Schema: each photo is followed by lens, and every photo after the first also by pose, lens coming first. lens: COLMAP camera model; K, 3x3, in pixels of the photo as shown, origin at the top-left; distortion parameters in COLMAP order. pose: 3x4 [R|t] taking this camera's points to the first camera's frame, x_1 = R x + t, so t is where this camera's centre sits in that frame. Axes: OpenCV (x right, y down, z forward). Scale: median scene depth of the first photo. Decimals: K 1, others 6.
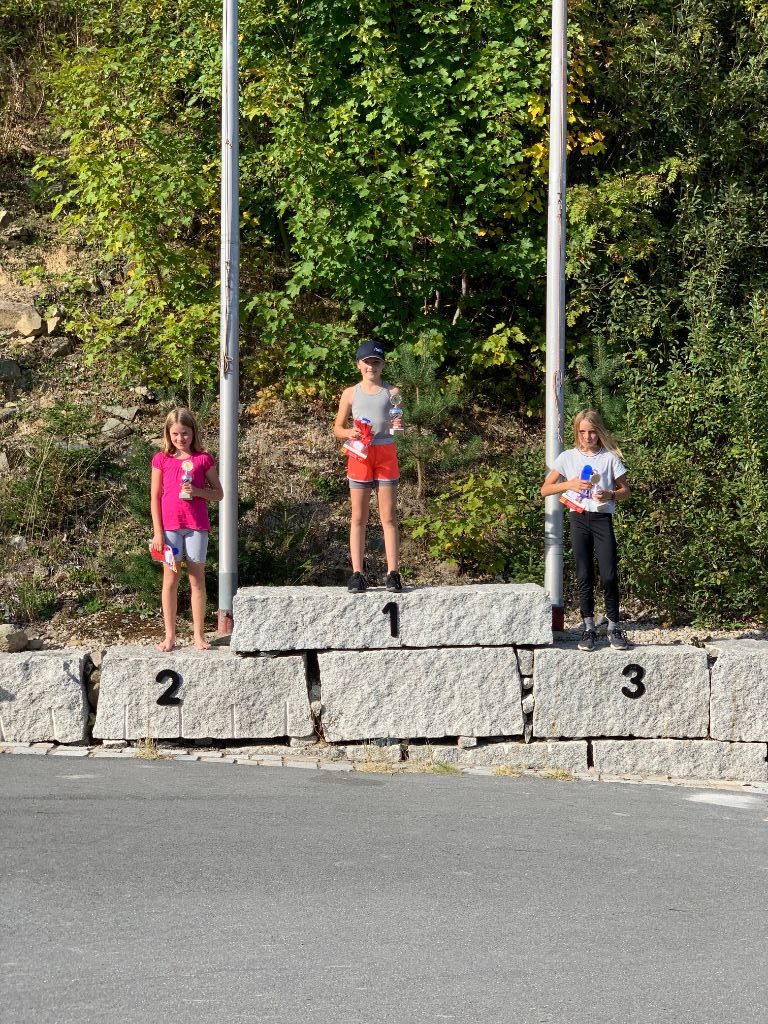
lens RADIAL K [[1555.6, 0, 384.0], [0, 1555.6, 512.0], [0, 0, 1]] dist [0.012574, 0.069514]
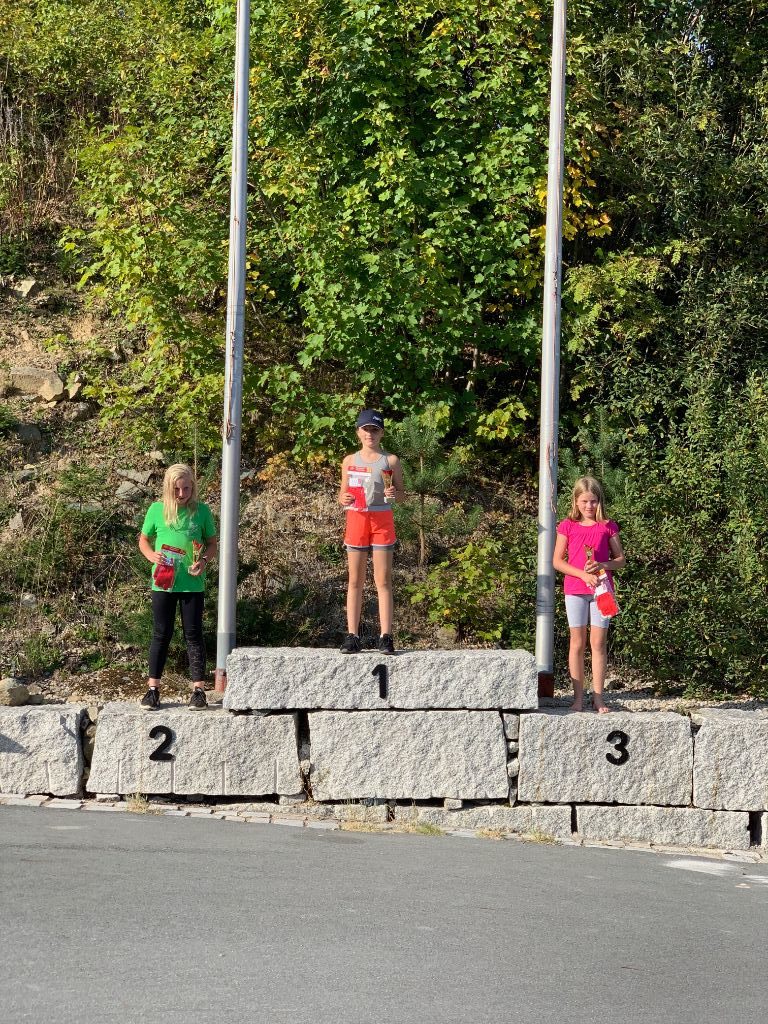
lens RADIAL K [[1557.8, 0, 400.1], [0, 1557.8, 492.7], [0, 0, 1]] dist [0.031481, -0.070550]
pose [[0.999576, 0.019002, -0.022051, 0.032837], [-0.020259, 0.998095, -0.058269, 0.003948], [0.020902, 0.058691, 0.998057, -0.028087]]
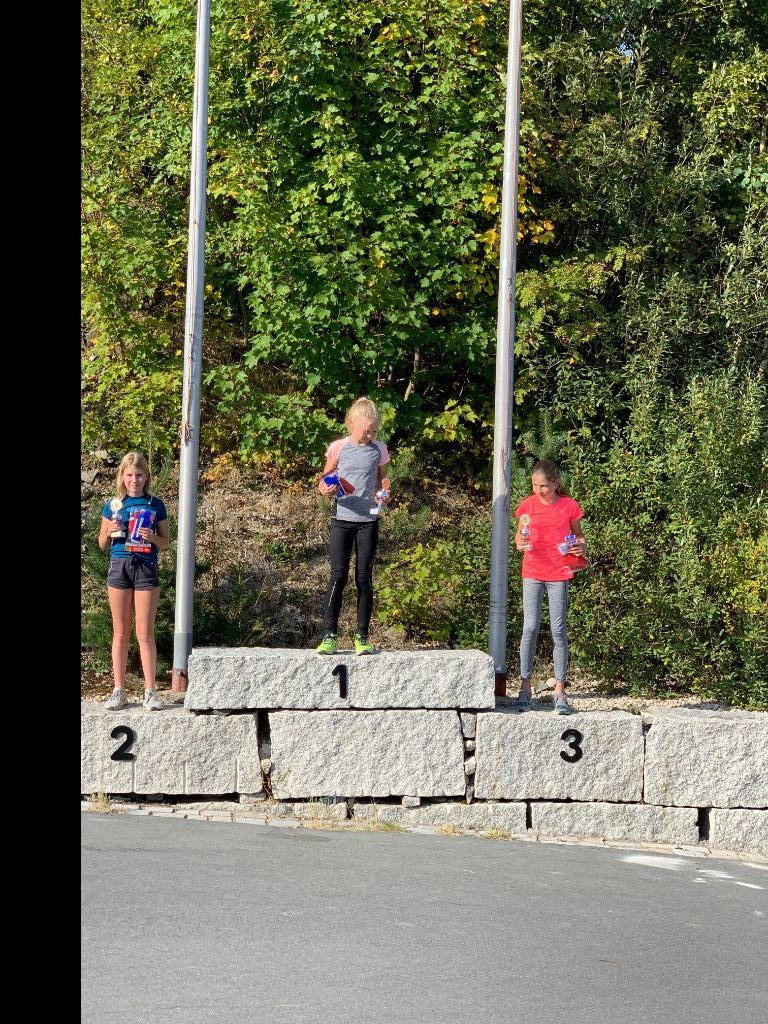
lens RADIAL K [[1560.8, 0, 384.2], [0, 1560.8, 499.2], [0, 0, 1]] dist [0.012270, 0.060751]
pose [[0.999130, 0.024507, 0.033738, -0.003750], [-0.022725, 0.998377, -0.052223, 0.001278], [-0.034963, 0.051411, 0.998065, -0.040849]]
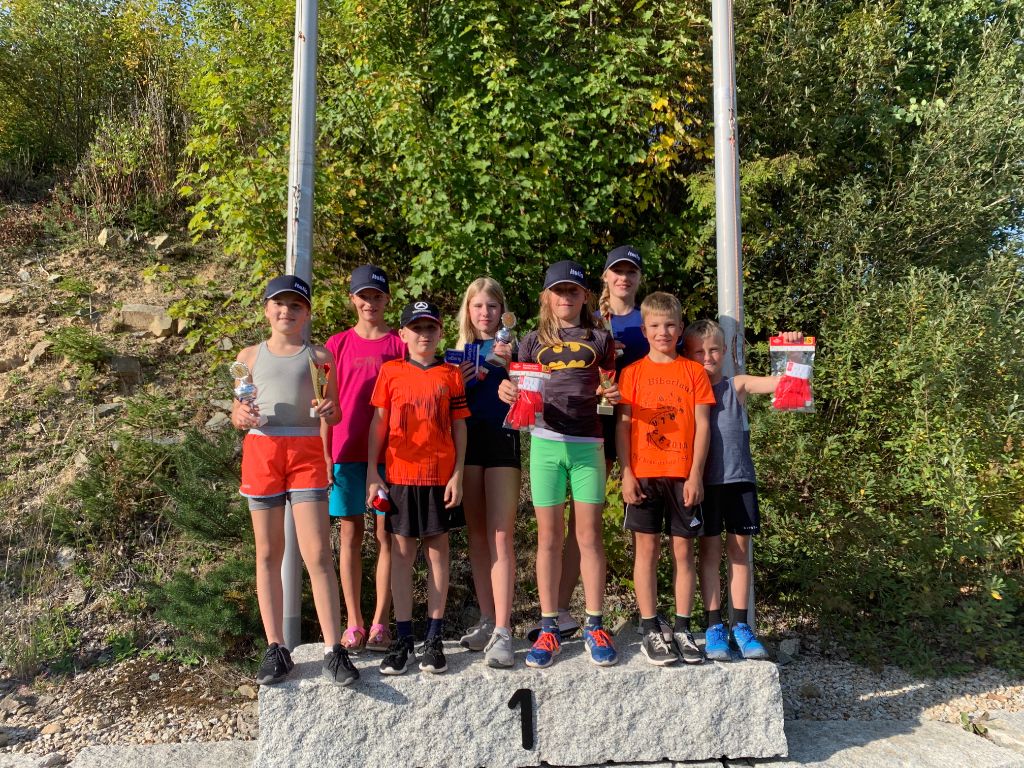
lens RADIAL K [[777.6, 0, 512.0], [0, 777.6, 384.0], [0, 0, 1]] dist [0.007105, 0.002349]
pose [[0.999868, -0.000691, 0.016257, -0.003840], [0.002744, 0.991950, -0.126604, -0.018962], [-0.016038, 0.126632, 0.991820, 0.590917]]
